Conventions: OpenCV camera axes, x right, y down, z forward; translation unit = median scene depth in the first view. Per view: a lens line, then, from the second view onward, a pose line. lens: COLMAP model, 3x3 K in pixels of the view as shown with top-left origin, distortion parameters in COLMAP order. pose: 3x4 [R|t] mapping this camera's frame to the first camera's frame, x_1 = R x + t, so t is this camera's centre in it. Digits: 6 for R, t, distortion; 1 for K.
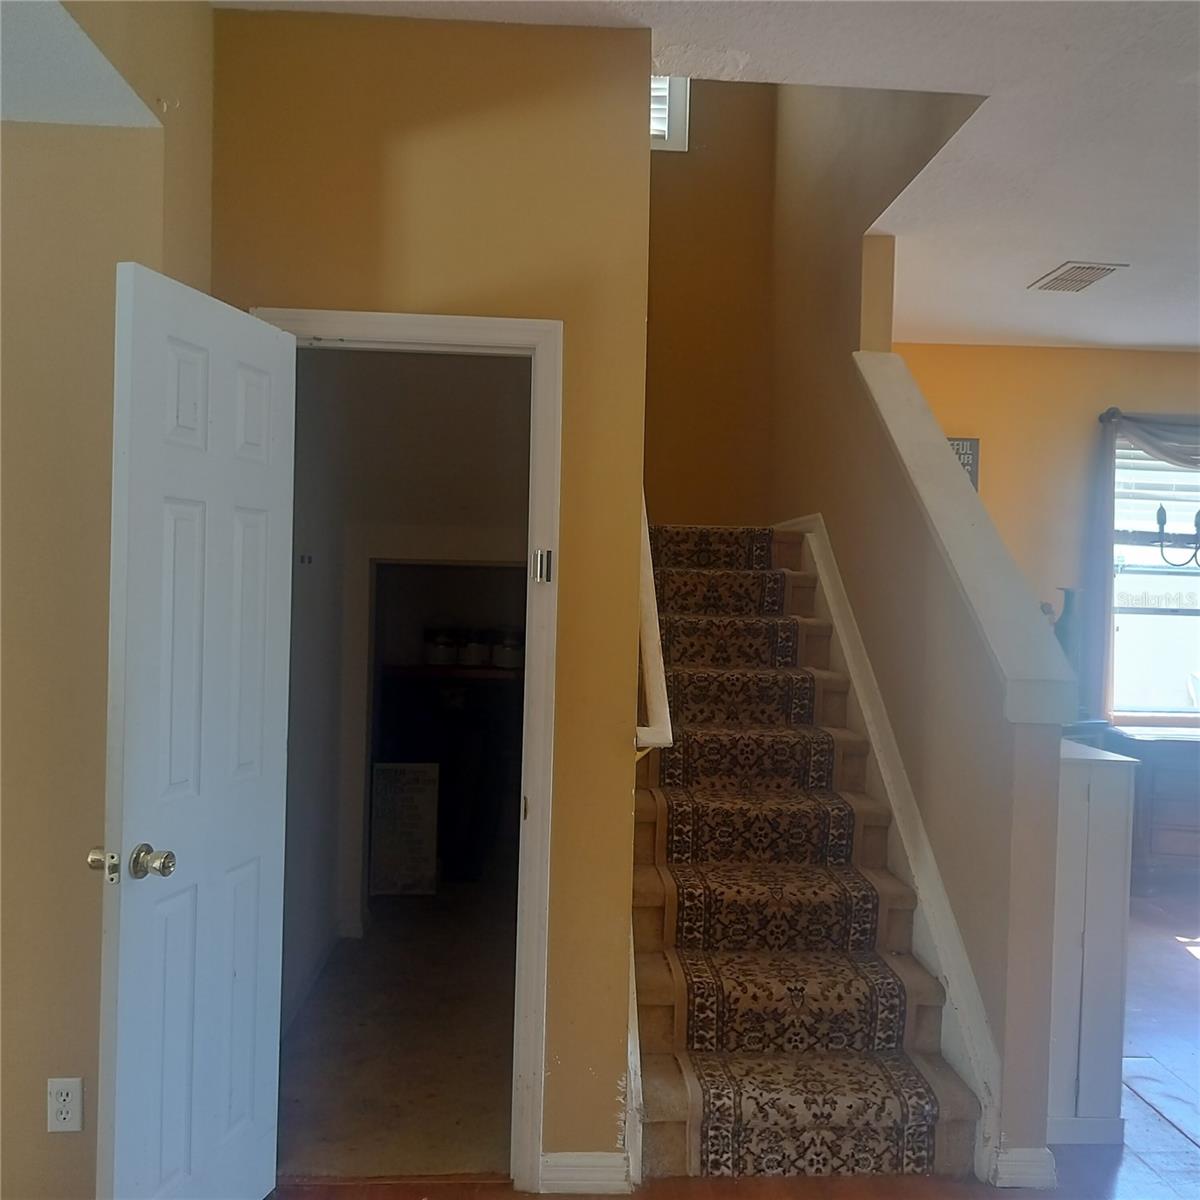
lens RADIAL K [[1127.6, 0, 600.0], [0, 1127.6, 600.0], [0, 0, 1]] dist [0.064222, -0.064601]
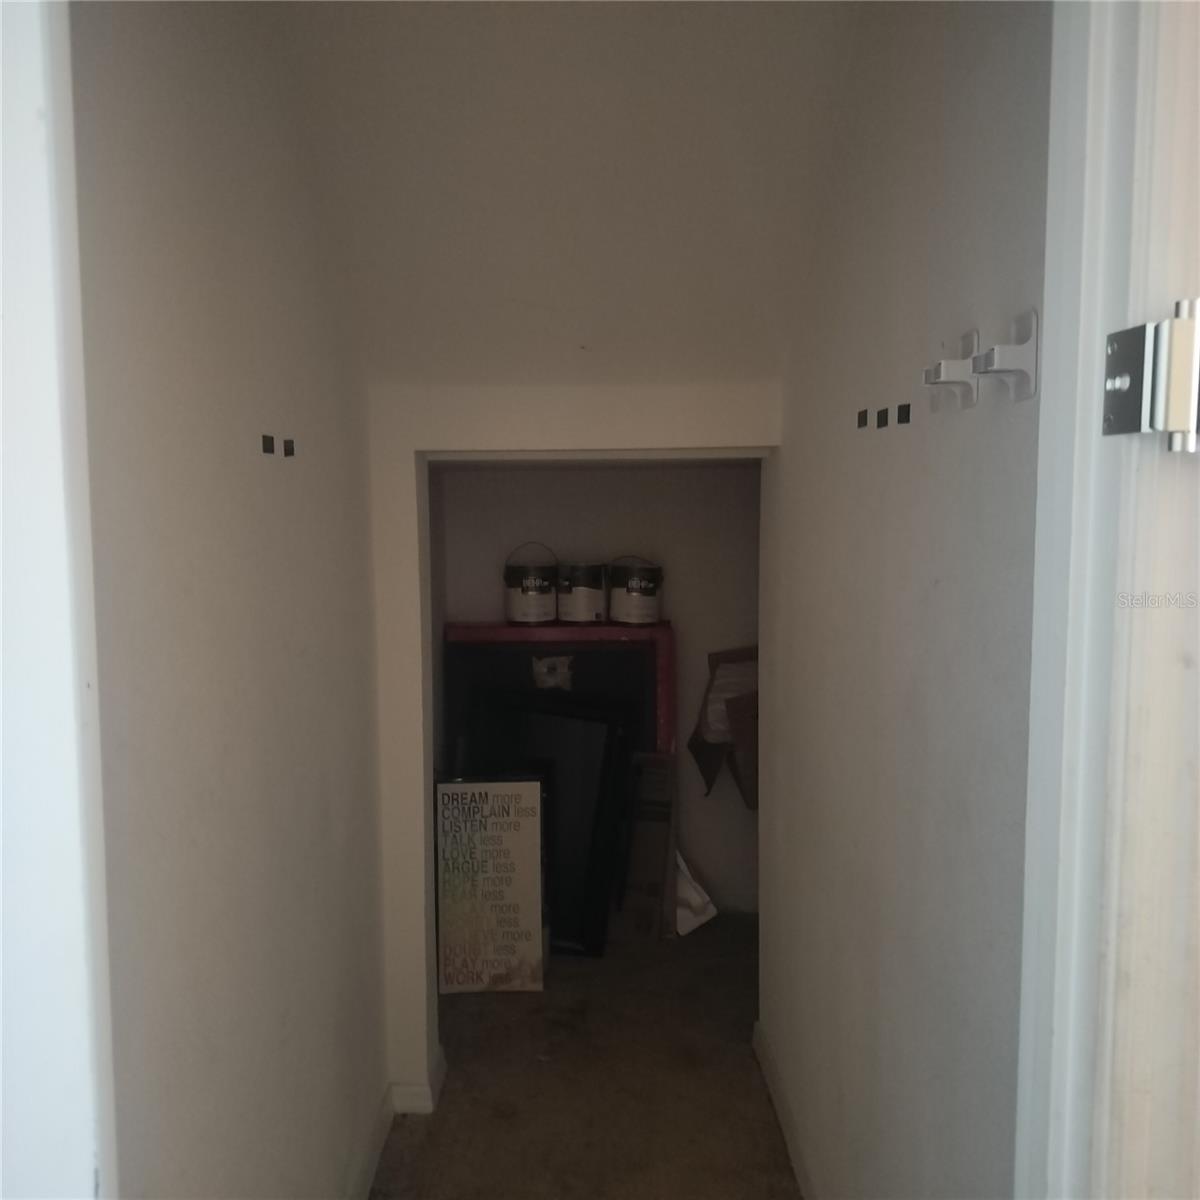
lens RADIAL K [[1127.6, 0, 600.0], [0, 1127.6, 600.0], [0, 0, 1]] dist [0.064222, -0.064601]
pose [[0.998560, -0.029742, -0.044657, -0.078564], [0.033085, 0.996551, 0.076103, -0.003123], [0.042240, -0.077471, 0.996099, 0.385416]]
